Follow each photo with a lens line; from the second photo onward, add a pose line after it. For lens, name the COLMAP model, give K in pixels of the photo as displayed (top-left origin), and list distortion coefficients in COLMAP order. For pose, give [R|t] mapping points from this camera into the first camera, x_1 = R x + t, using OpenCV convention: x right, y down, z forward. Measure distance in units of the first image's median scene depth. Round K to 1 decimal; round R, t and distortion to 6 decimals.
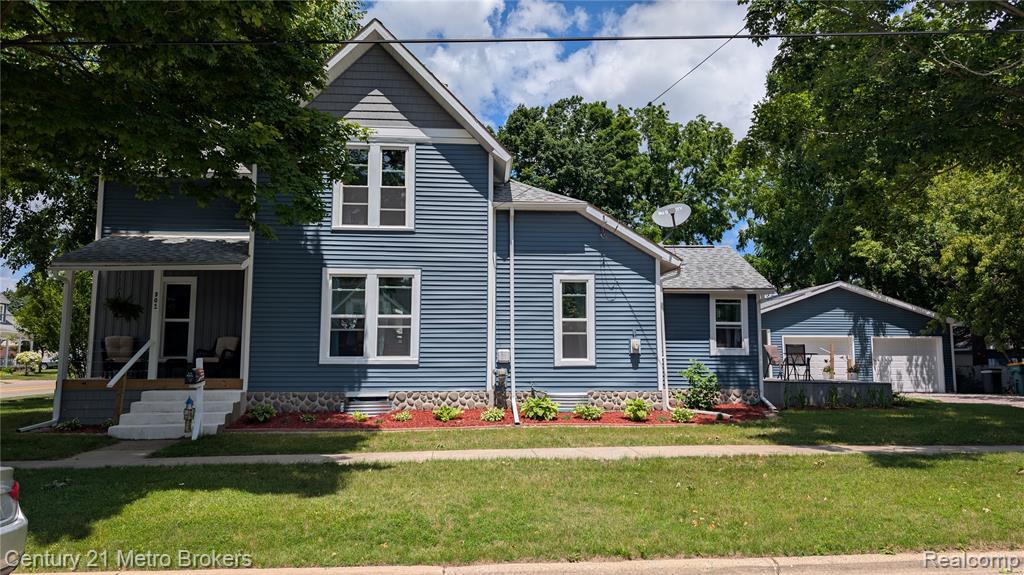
lens RADIAL K [[724.3, 0, 512.0], [0, 724.3, 287.5], [0, 0, 1]] dist [0.053238, -0.098253]
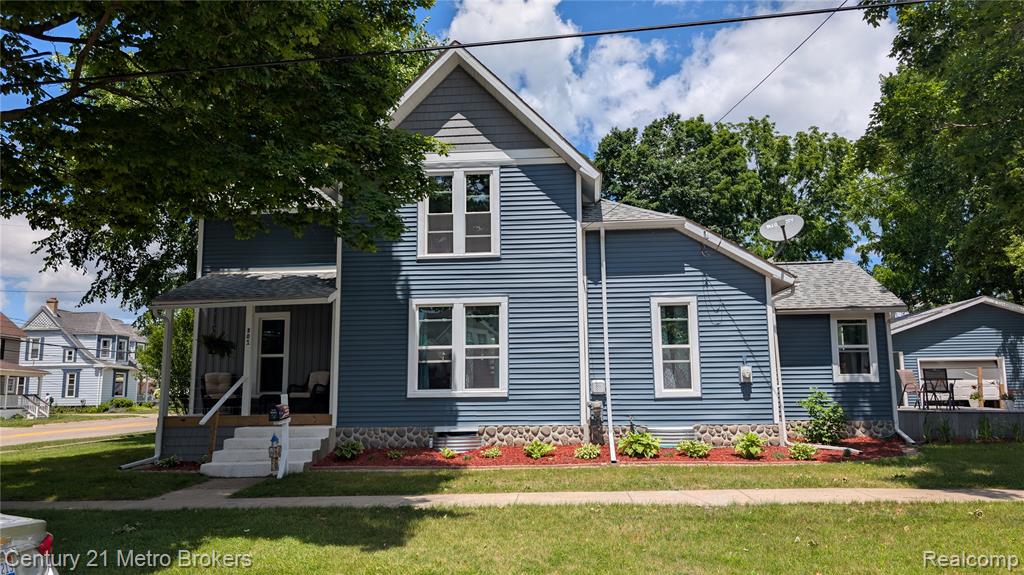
lens RADIAL K [[728.0, 0, 512.0], [0, 728.0, 287.5], [0, 0, 1]] dist [0.006507, 0.002363]
pose [[0.988551, -0.034450, -0.146900, 0.019669], [0.028706, 0.998745, -0.041047, 0.002136], [0.148130, 0.036360, 0.988299, 0.057496]]
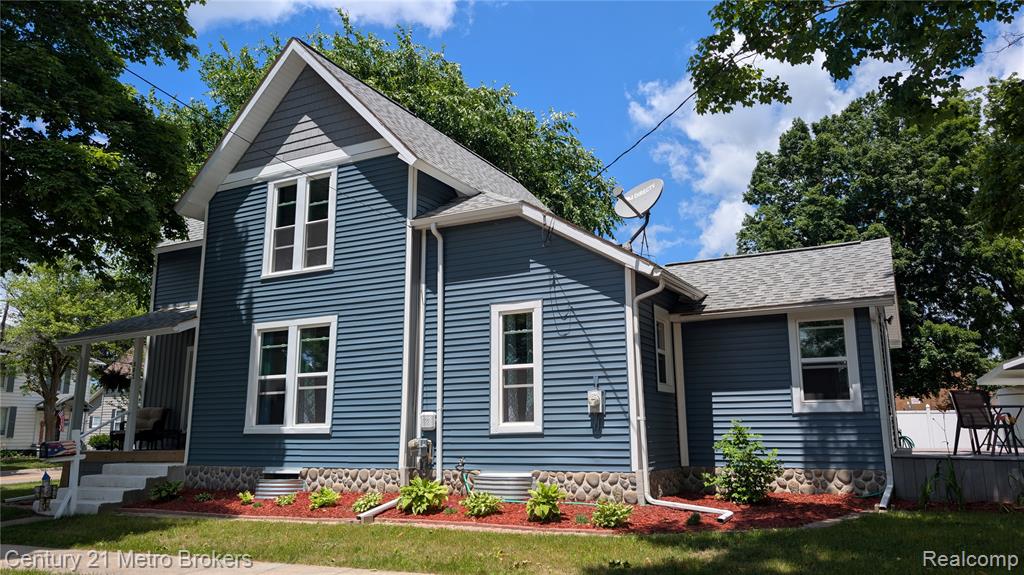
lens RADIAL K [[724.3, 0, 512.0], [0, 724.3, 287.5], [0, 0, 1]] dist [0.053238, -0.098253]
pose [[0.857456, -0.109862, -0.502692, 0.457251], [0.065691, 0.992319, -0.104818, 0.042898], [0.510347, 0.056855, 0.858087, 0.398501]]
